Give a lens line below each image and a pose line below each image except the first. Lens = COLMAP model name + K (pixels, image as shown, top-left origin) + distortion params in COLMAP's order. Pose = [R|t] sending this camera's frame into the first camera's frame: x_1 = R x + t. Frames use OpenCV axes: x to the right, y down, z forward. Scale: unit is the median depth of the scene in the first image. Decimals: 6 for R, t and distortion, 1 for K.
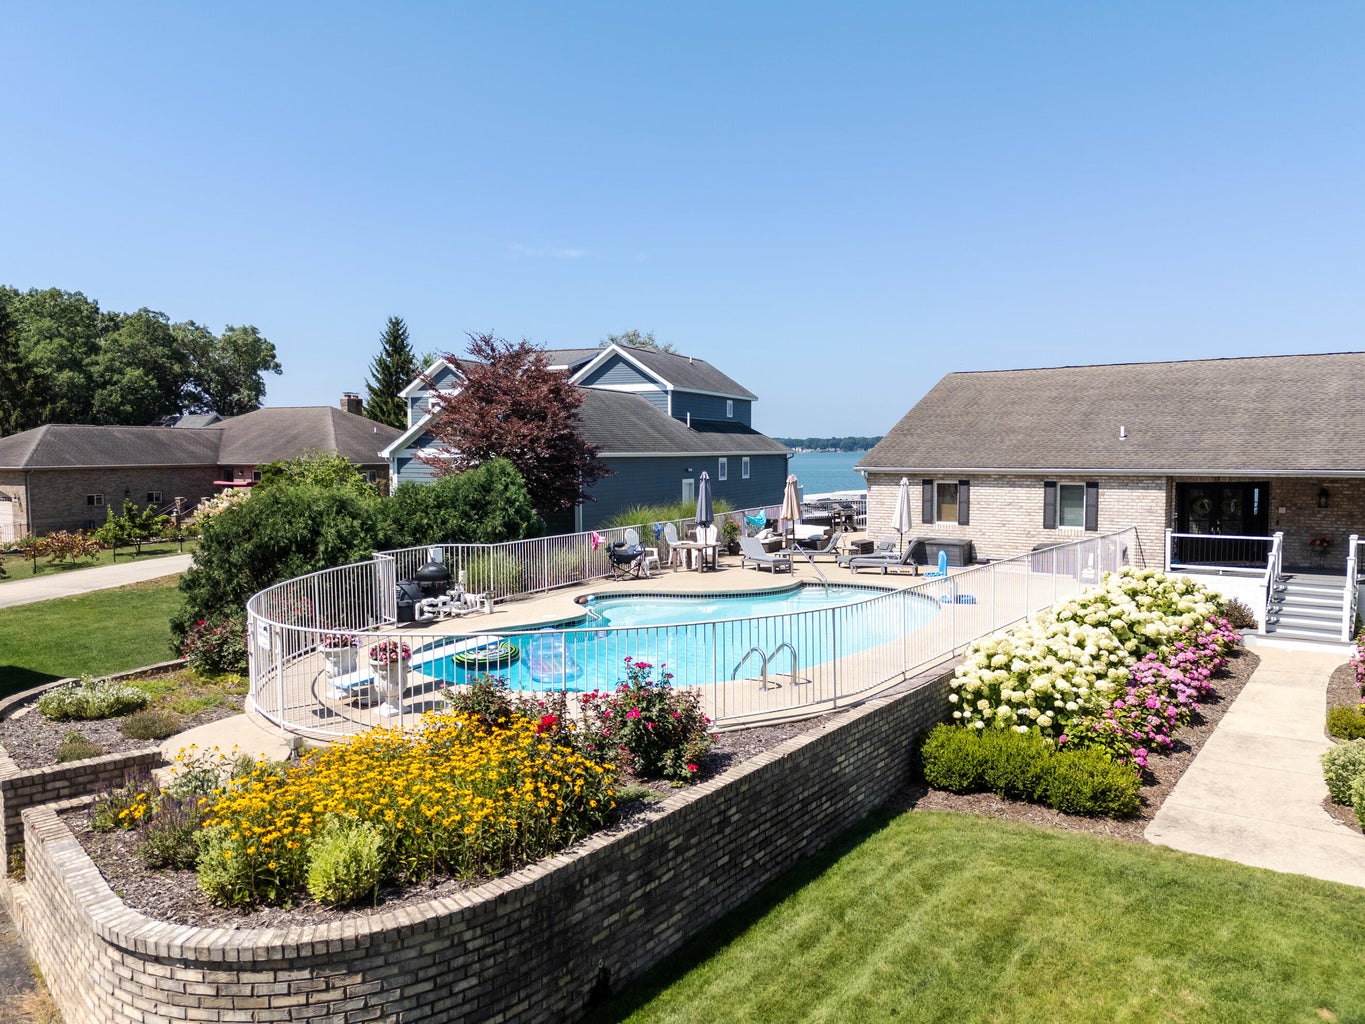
lens RADIAL K [[1006.9, 0, 686.7], [0, 1006.9, 509.1], [0, 0, 1]] dist [0.077411, -0.076769]
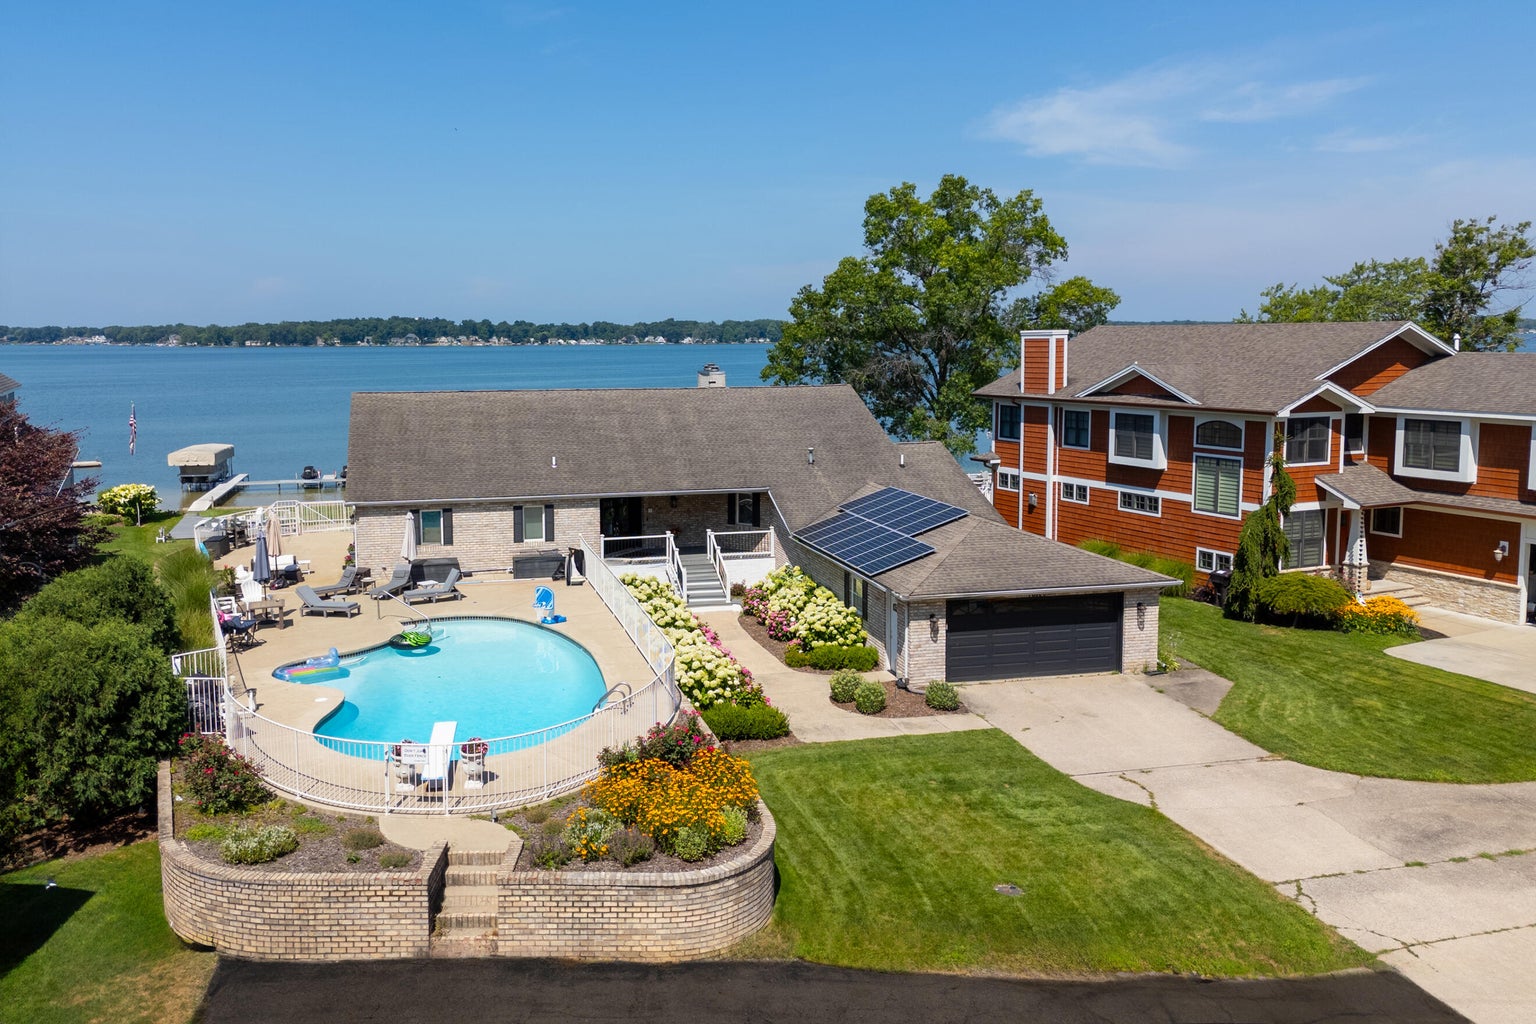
lens RADIAL K [[1218.3, 0, 713.6], [0, 1218.3, 465.9], [0, 0, 1]] dist [0.142026, -0.001632]
pose [[0.668956, -0.079599, 0.739028, -0.637119], [0.045653, 0.996772, 0.066036, -0.174813], [-0.741899, -0.010437, 0.670430, -0.221576]]
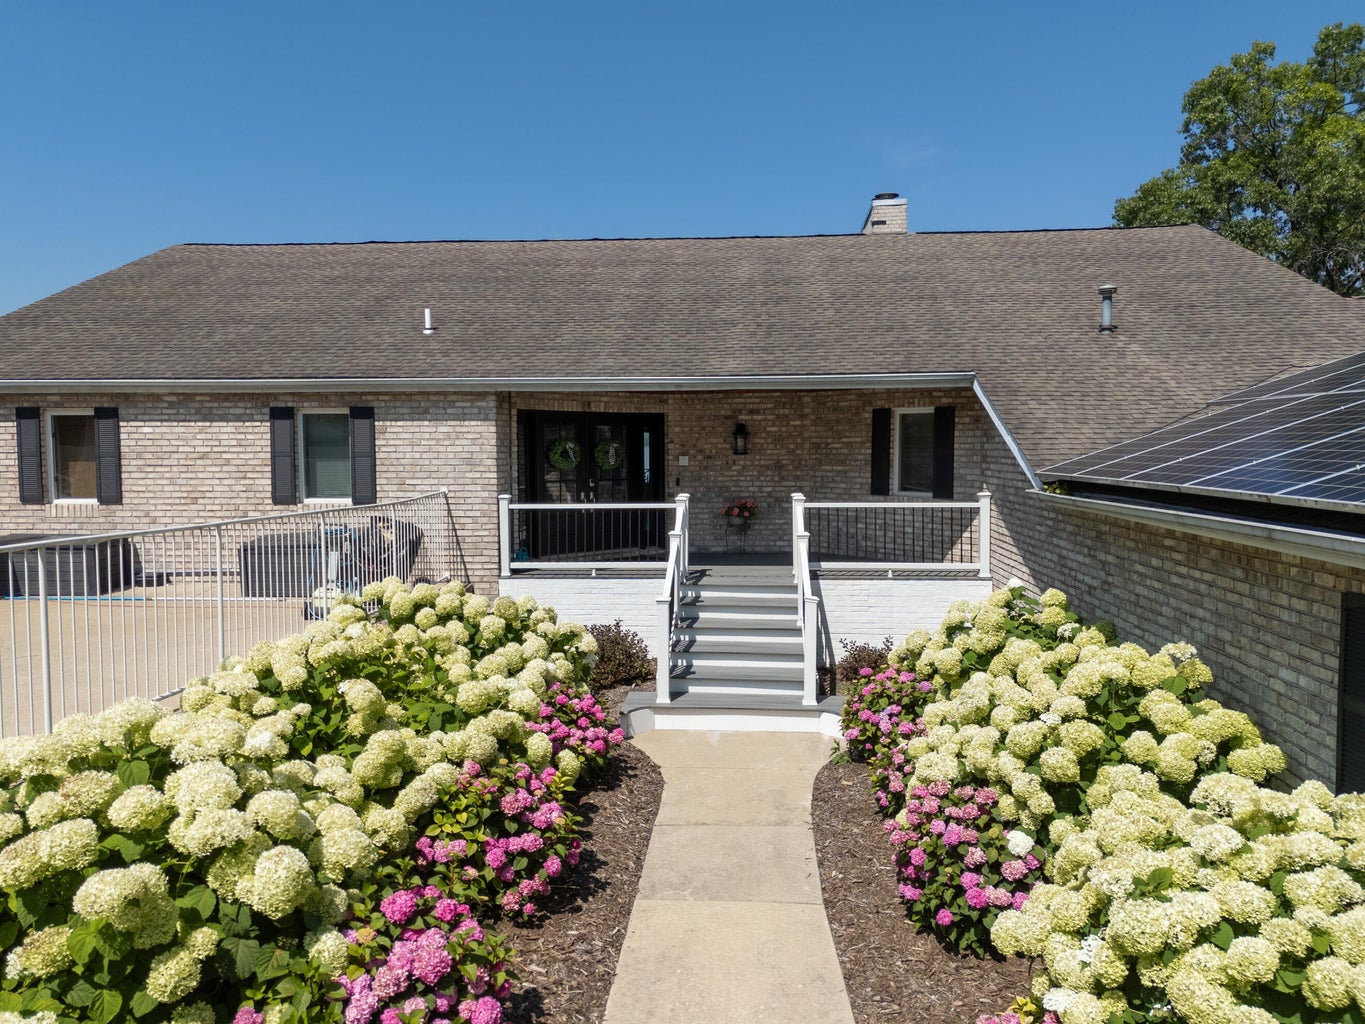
lens RADIAL K [[1006.9, 0, 686.7], [0, 1006.9, 509.1], [0, 0, 1]] dist [0.077411, -0.076769]
pose [[0.855398, -0.034691, 0.516809, 0.282382], [0.031818, 0.999390, 0.014420, 0.021770], [-0.516994, 0.004109, 0.855979, 0.504699]]
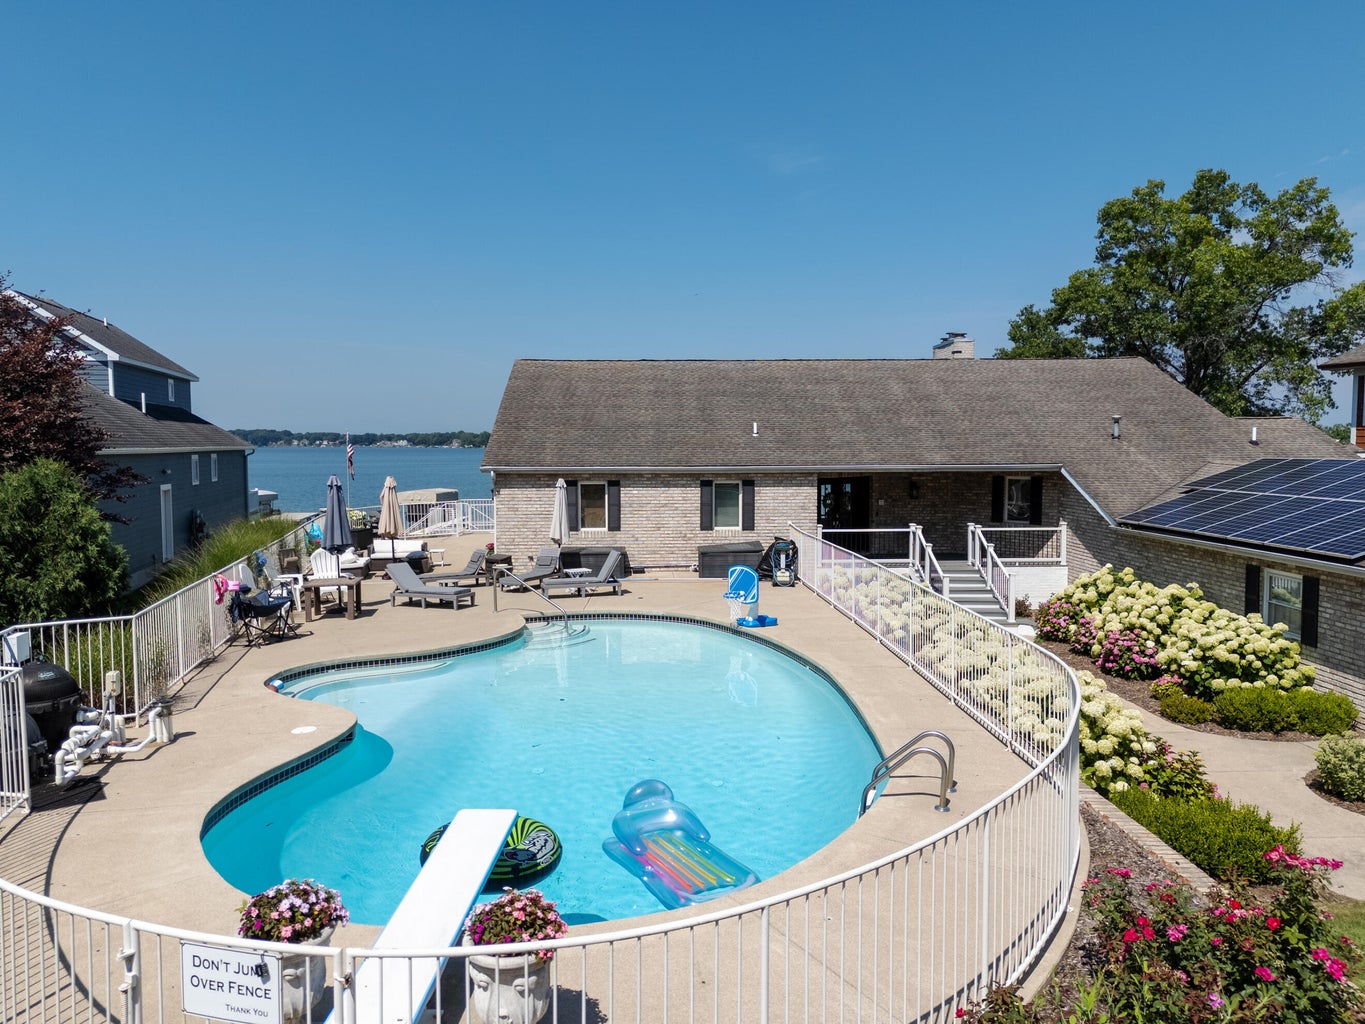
lens RADIAL K [[1006.9, 0, 686.7], [0, 1006.9, 509.1], [0, 0, 1]] dist [0.077411, -0.076769]
pose [[0.795710, -0.038901, 0.604427, -0.228574], [0.035504, 0.999215, 0.017570, -0.018190], [-0.604636, 0.007480, 0.796467, 0.285105]]
